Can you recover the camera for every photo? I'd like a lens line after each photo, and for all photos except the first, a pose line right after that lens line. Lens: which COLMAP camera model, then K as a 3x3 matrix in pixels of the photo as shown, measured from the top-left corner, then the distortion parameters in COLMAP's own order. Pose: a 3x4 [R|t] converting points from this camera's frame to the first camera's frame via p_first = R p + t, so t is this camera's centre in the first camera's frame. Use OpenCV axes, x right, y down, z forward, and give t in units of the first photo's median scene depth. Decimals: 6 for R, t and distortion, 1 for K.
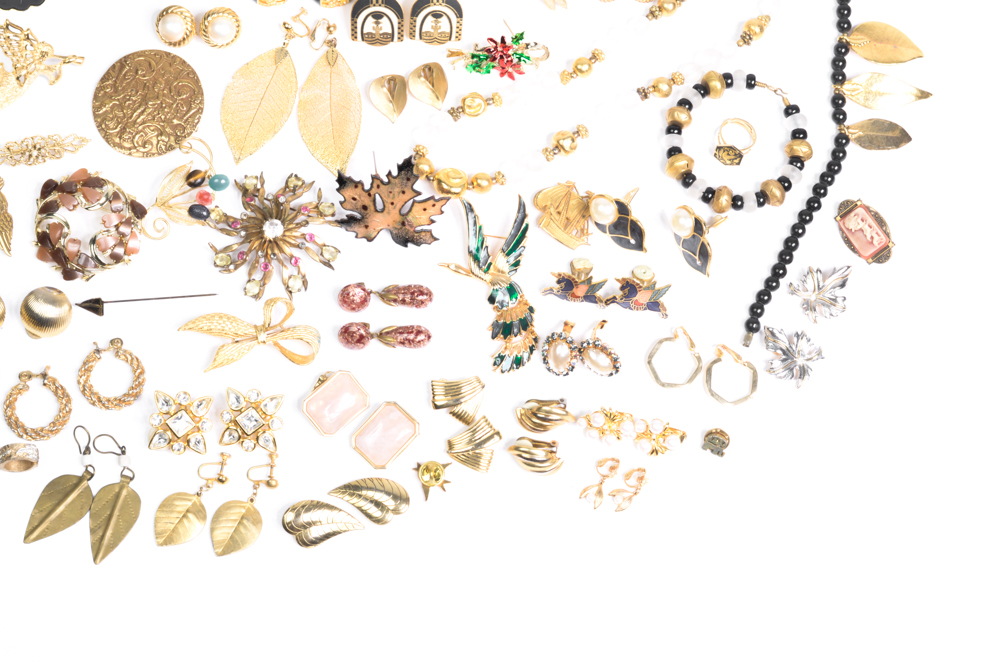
lens RADIAL K [[2360.1, 0, 519.2], [0, 2360.1, 330.9], [0, 0, 1]] dist [-0.132242, 0.000000]
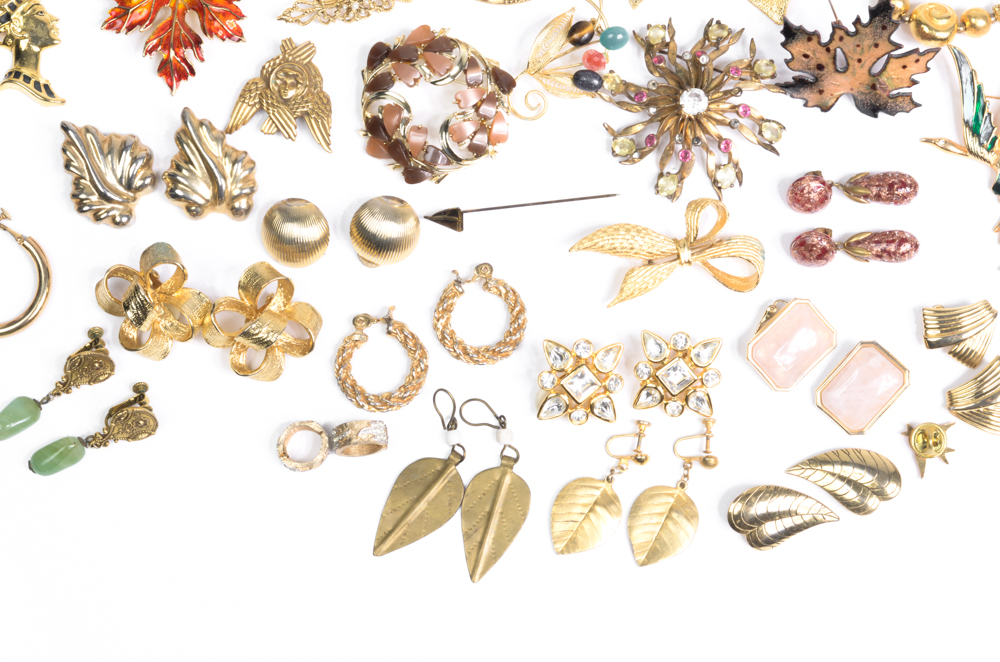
lens RADIAL K [[2360.1, 0, 498.1], [0, 2360.1, 340.0], [0, 0, 1]] dist [-0.132242, 0.000000]
pose [[0.994605, -0.025163, -0.100640, -0.092894], [0.039120, 0.989490, 0.139212, -0.073303], [0.096079, -0.142398, 0.985135, 0.277000]]
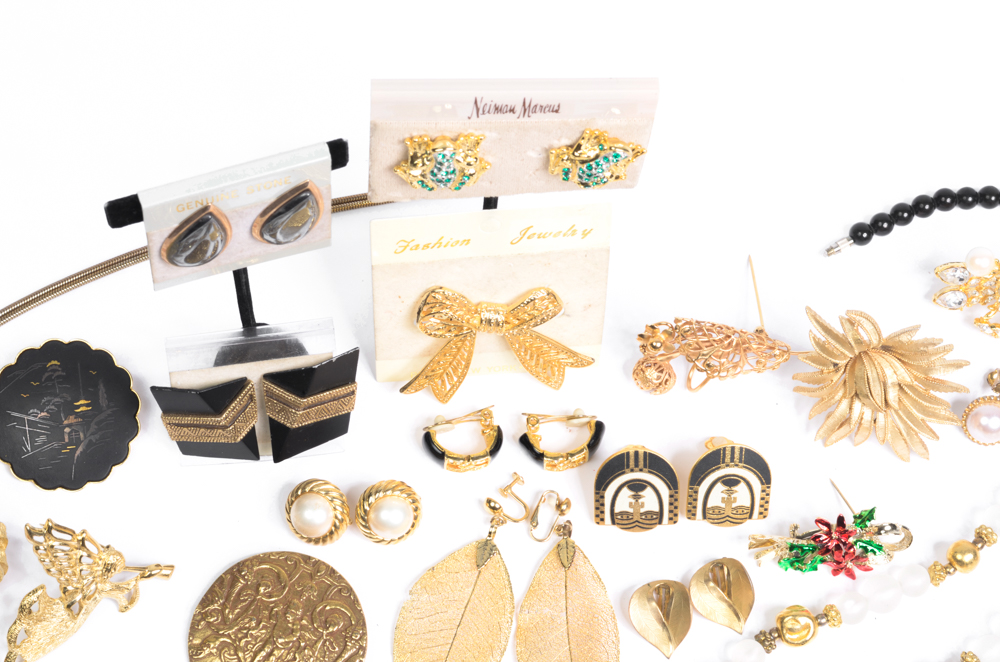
lens RADIAL K [[2360.1, 0, 498.3], [0, 2360.1, 320.3], [0, 0, 1]] dist [-0.132242, 0.000000]
pose [[0.998653, -0.029739, -0.042509, -0.071382], [0.025225, 0.994357, -0.103040, -0.117651], [0.045334, 0.101829, 0.993768, 0.379141]]
